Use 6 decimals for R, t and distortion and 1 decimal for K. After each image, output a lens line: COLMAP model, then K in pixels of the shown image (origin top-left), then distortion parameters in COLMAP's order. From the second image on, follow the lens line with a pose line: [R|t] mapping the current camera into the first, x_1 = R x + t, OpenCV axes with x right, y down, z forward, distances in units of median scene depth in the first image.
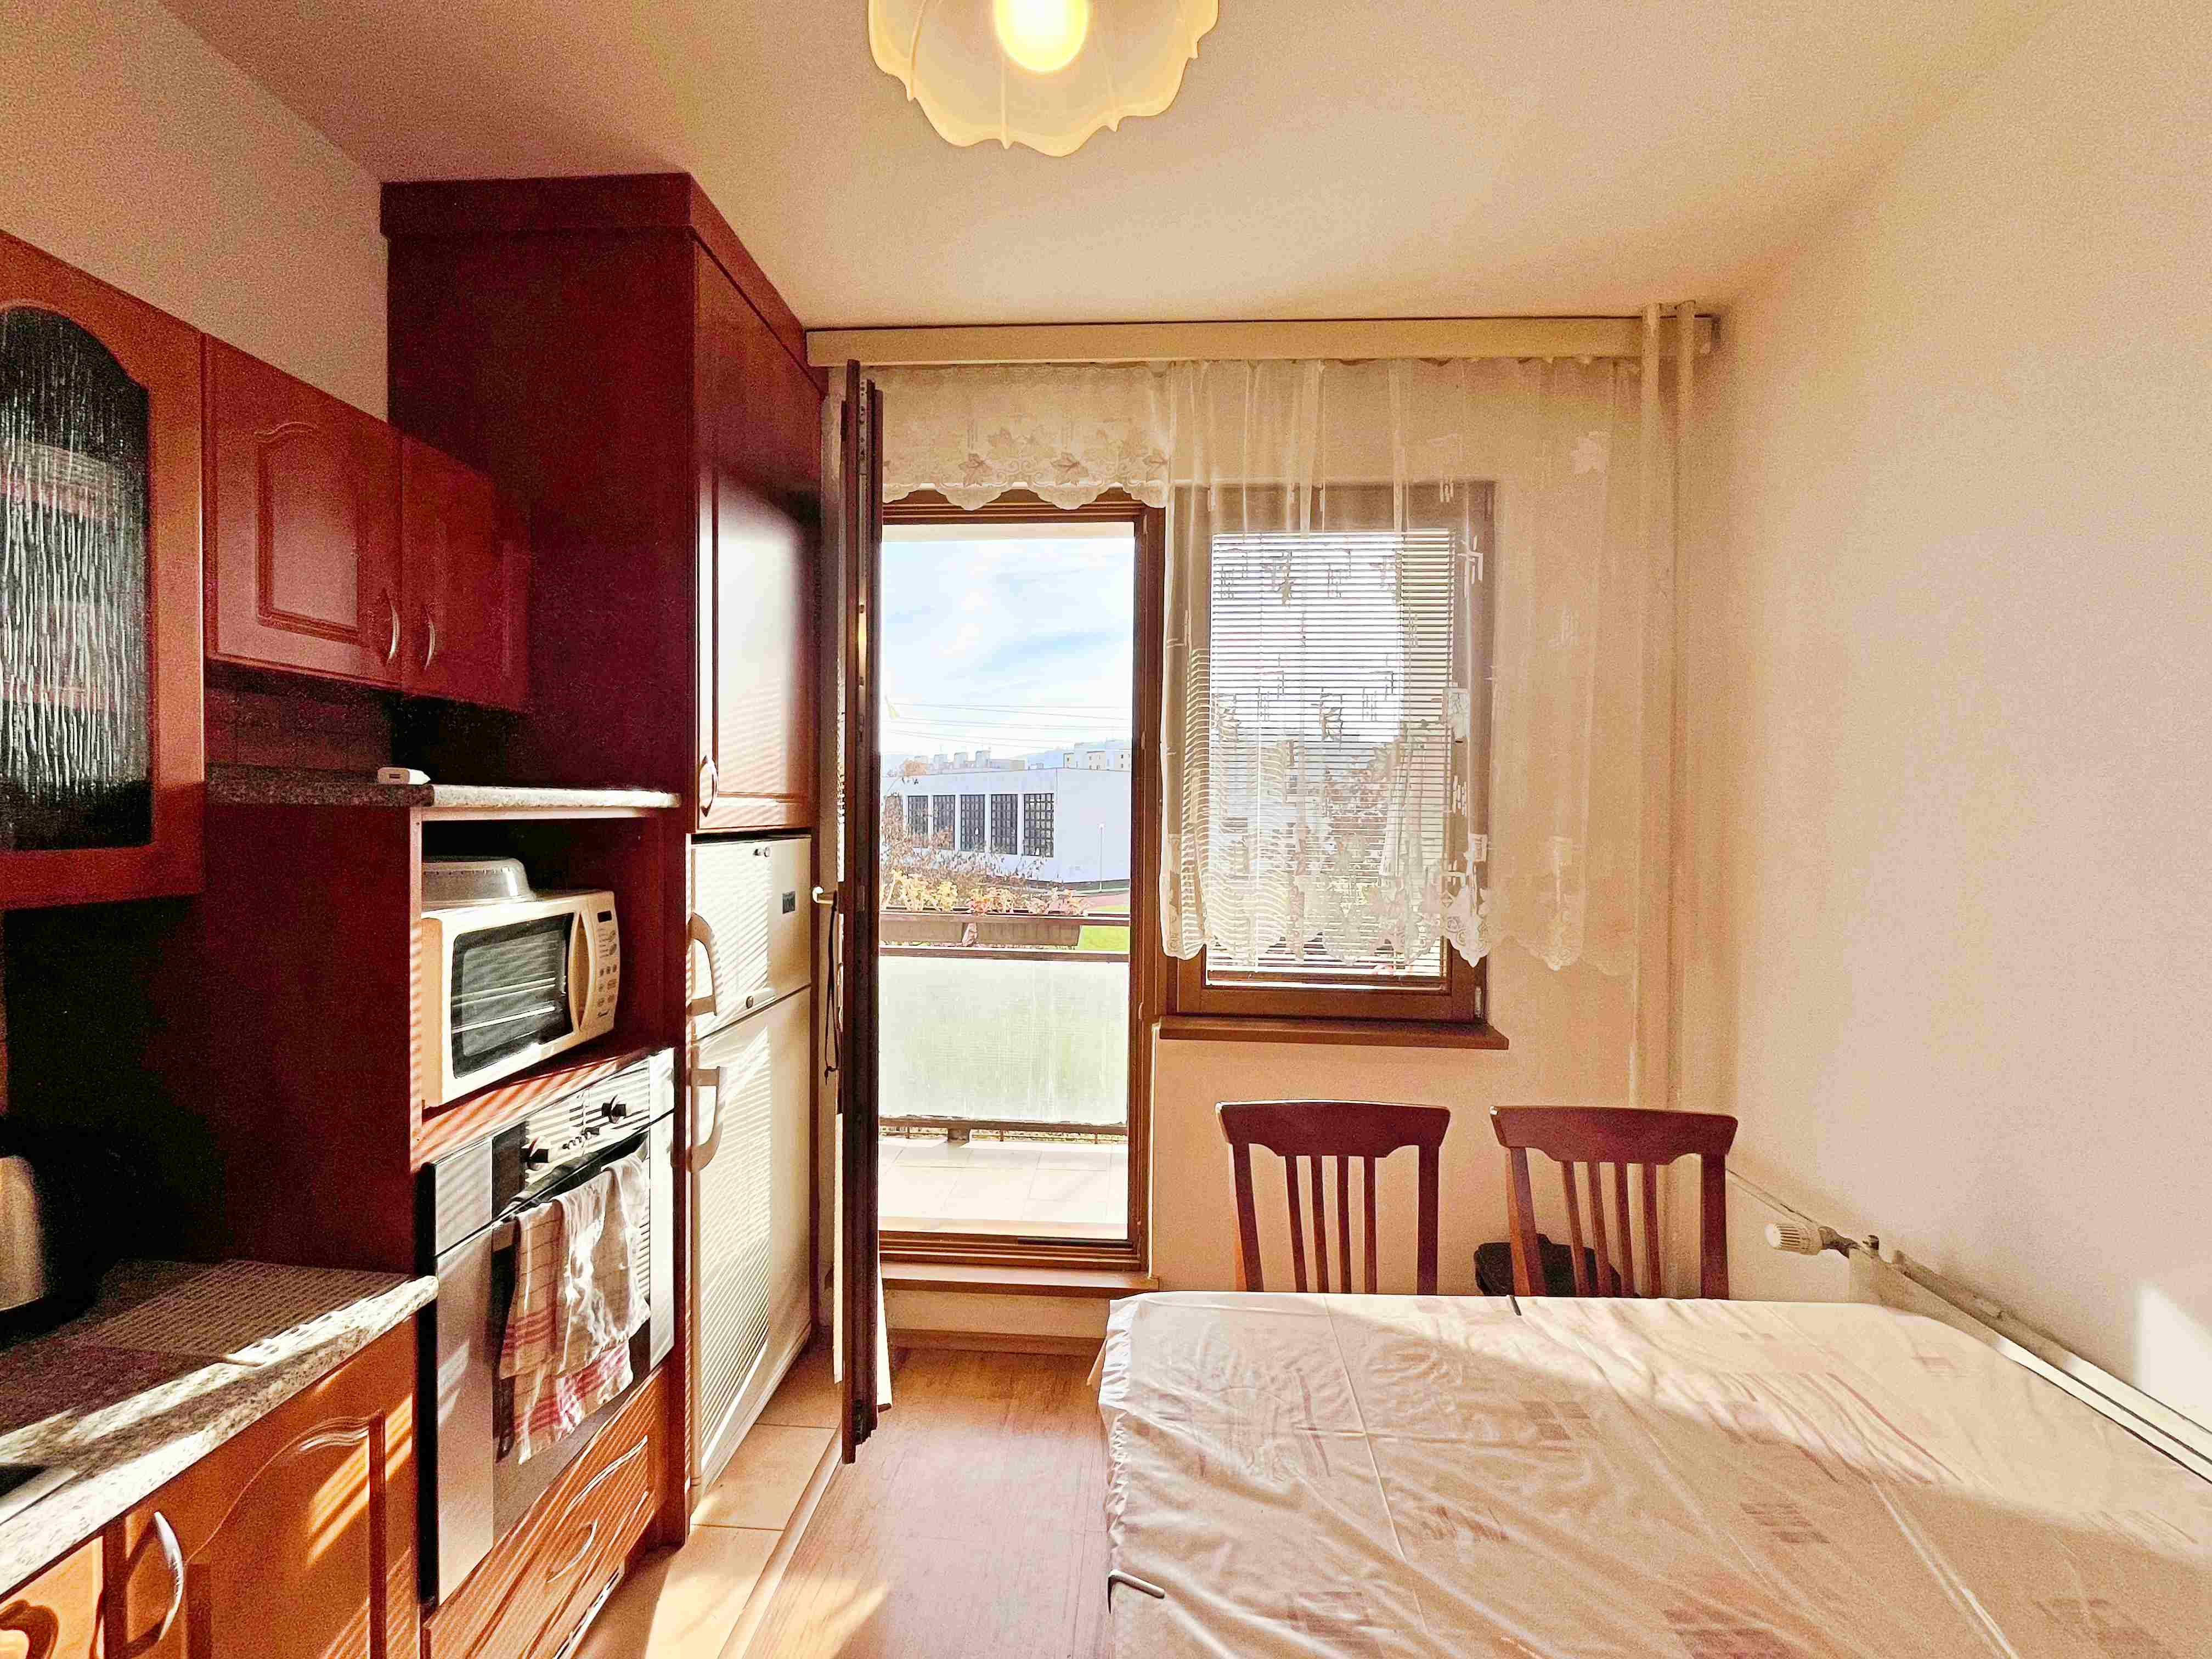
lens RADIAL K [[901.6, 0, 1107.5], [0, 901.6, 830.0], [0, 0, 1]] dist [-0.002100, -0.000072]
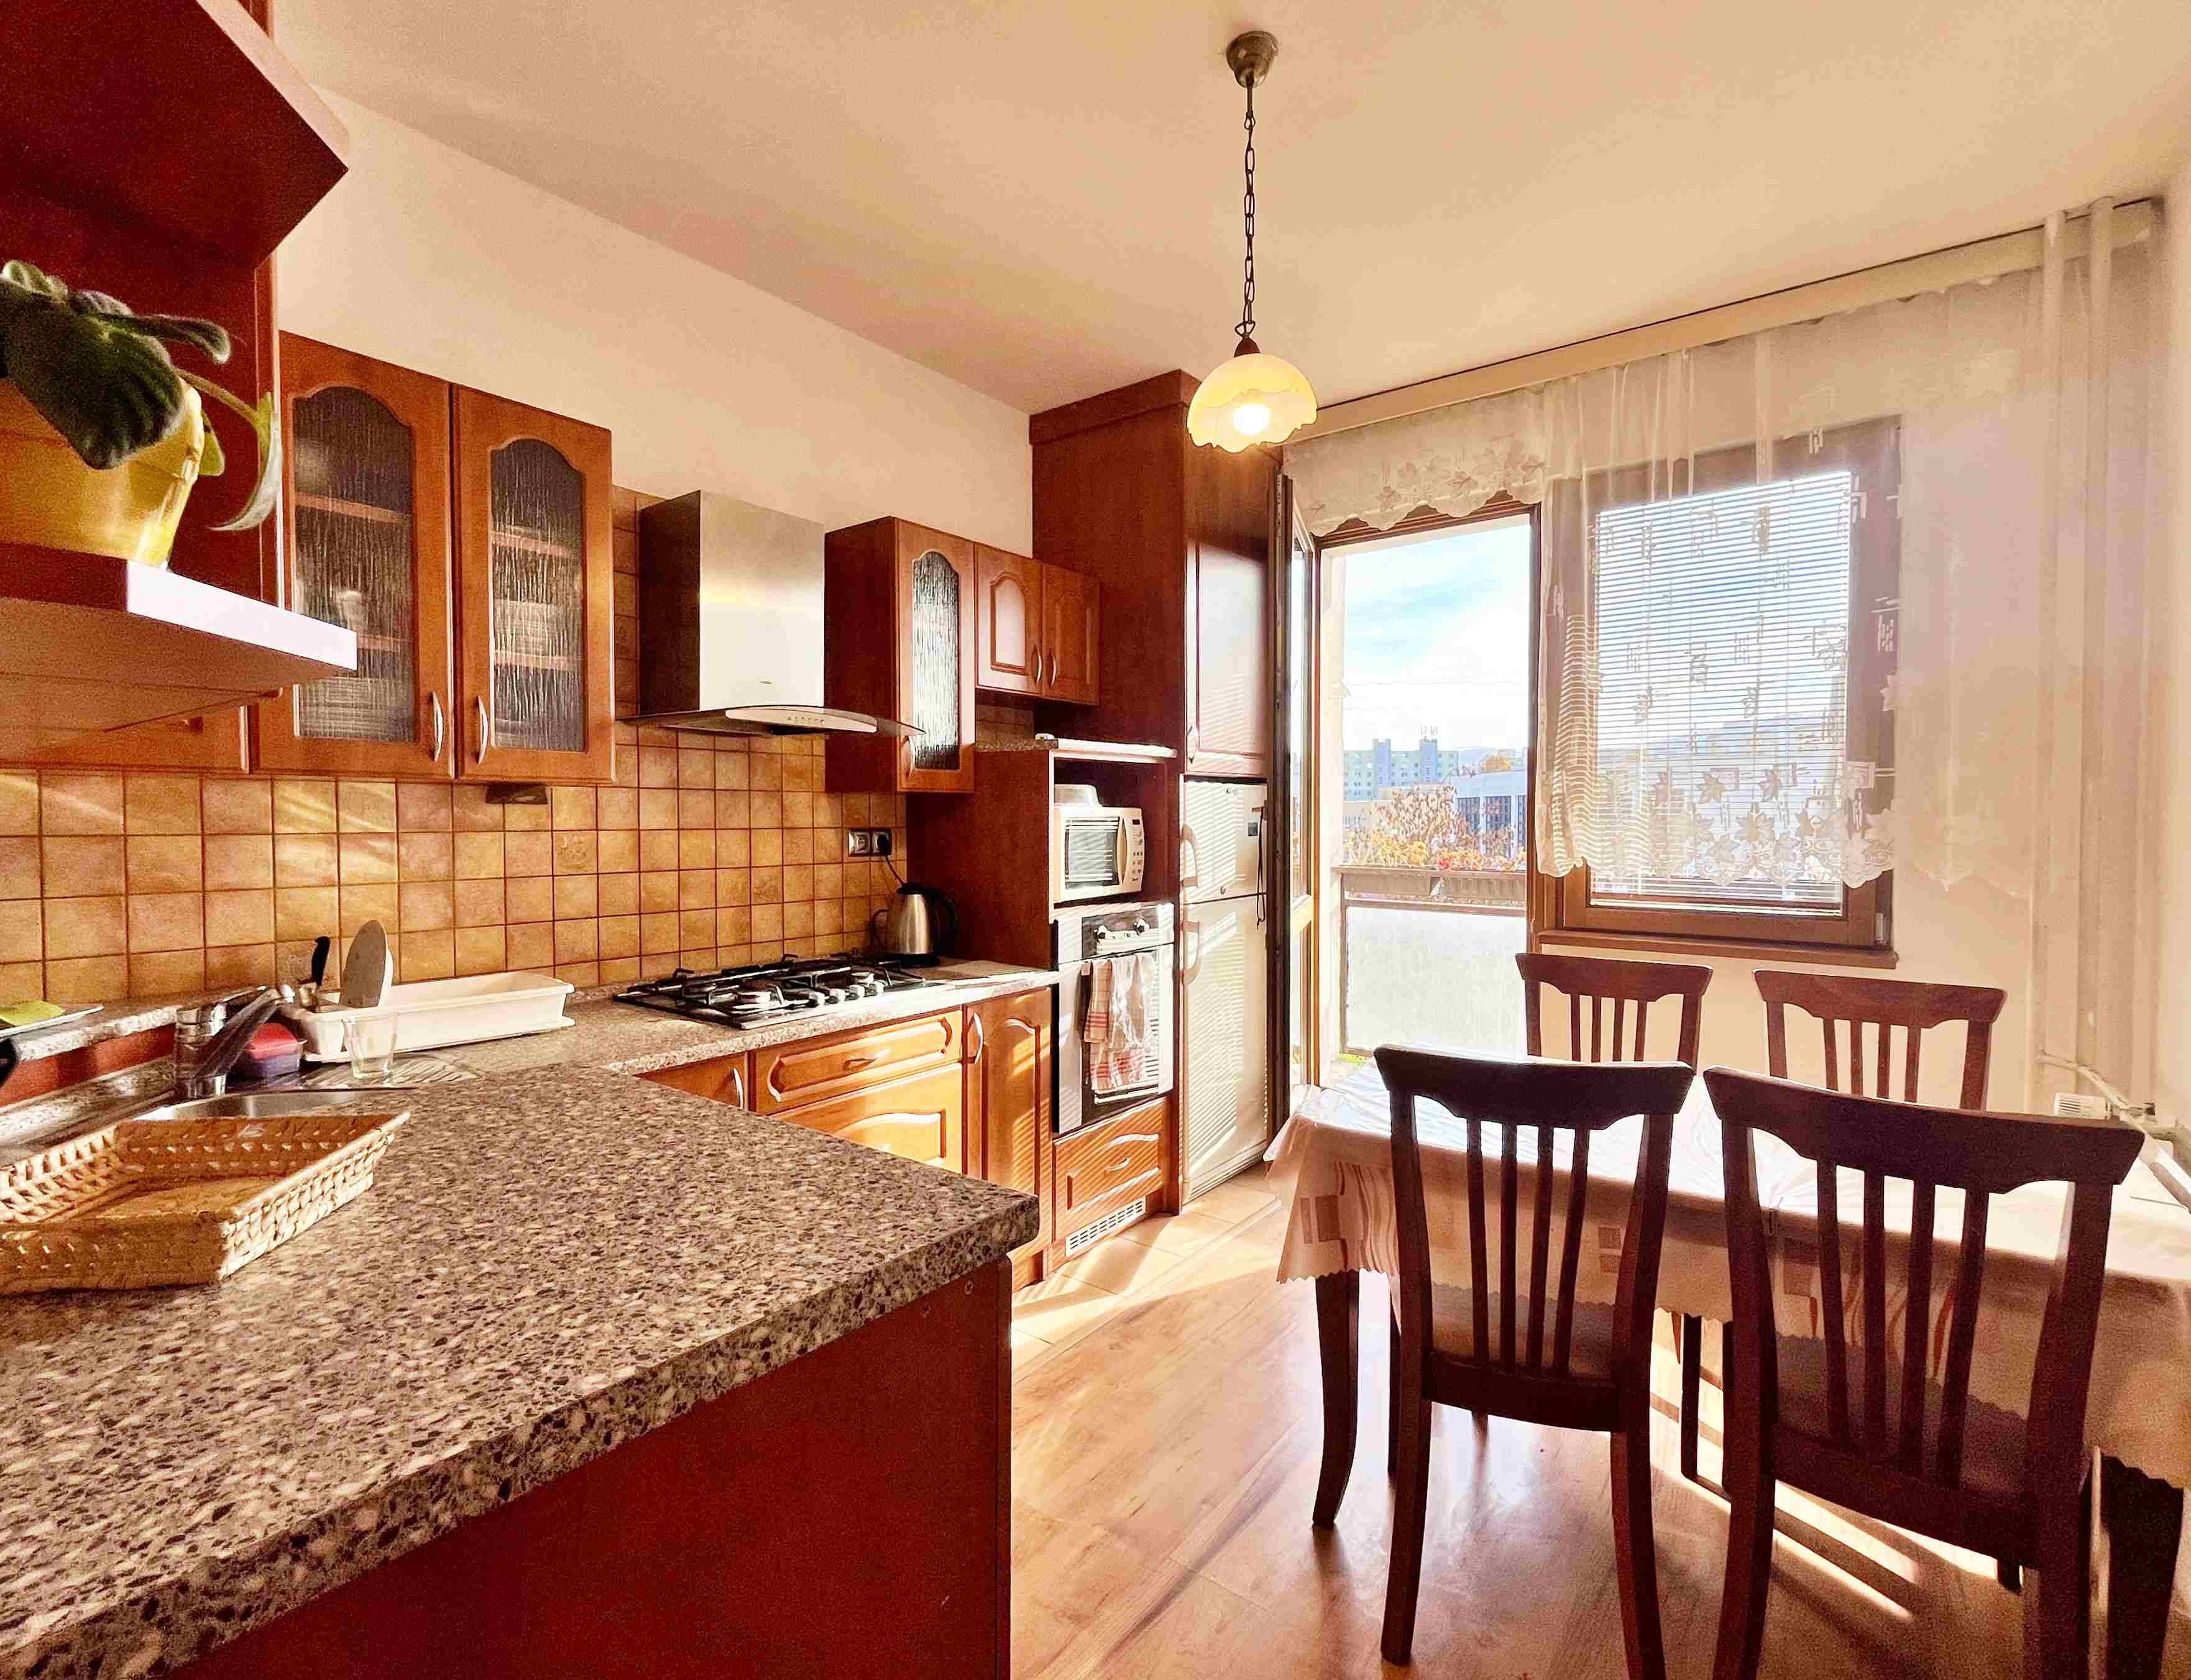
lens RADIAL K [[1027.4, 0, 1085.9], [0, 1027.4, 851.2], [0, 0, 1]] dist [-0.002386, -0.001286]
pose [[0.827127, 0.006379, -0.561978, 0.450762], [0.000348, 0.999930, 0.011862, 0.126569], [0.562014, -0.010006, 0.827067, -0.653649]]
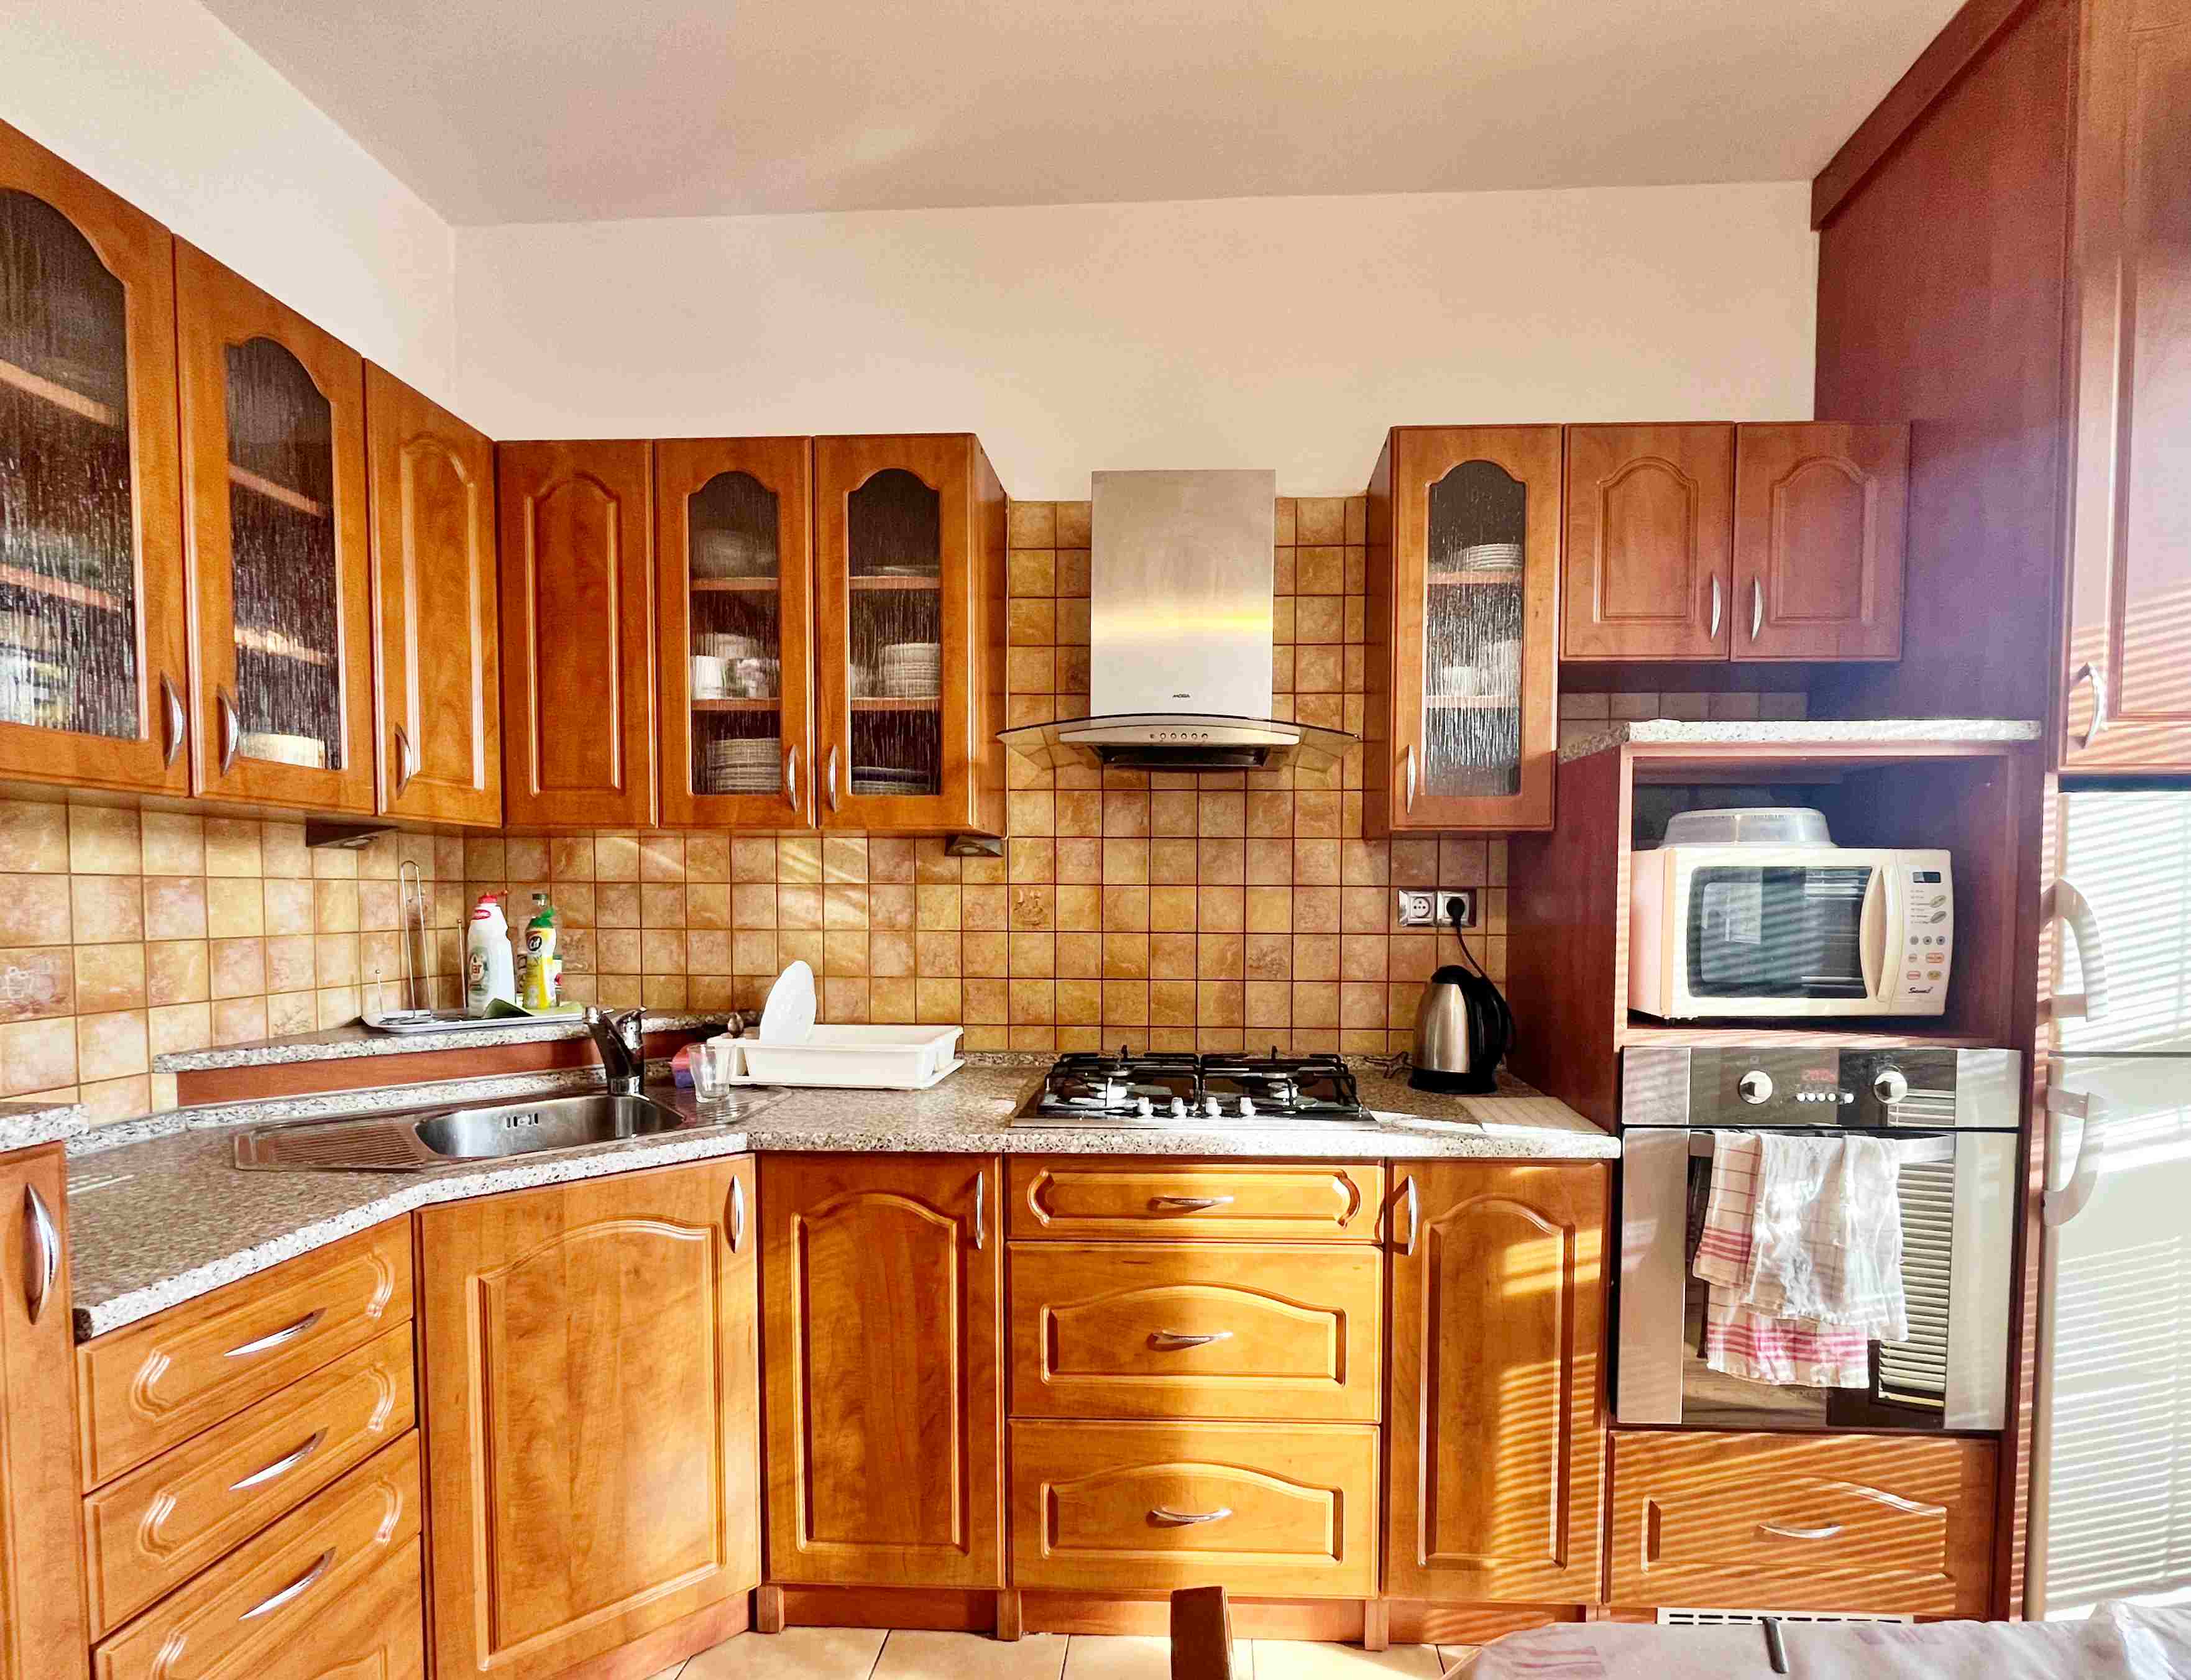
lens RADIAL K [[1027.4, 0, 1159.9], [0, 1027.4, 943.5], [0, 0, 1]] dist [-0.002386, -0.001286]
pose [[0.012125, 0.035659, -0.999290, 0.407030], [-0.023330, 0.999102, 0.035369, 0.139829], [0.999654, 0.022885, 0.012946, 0.255280]]
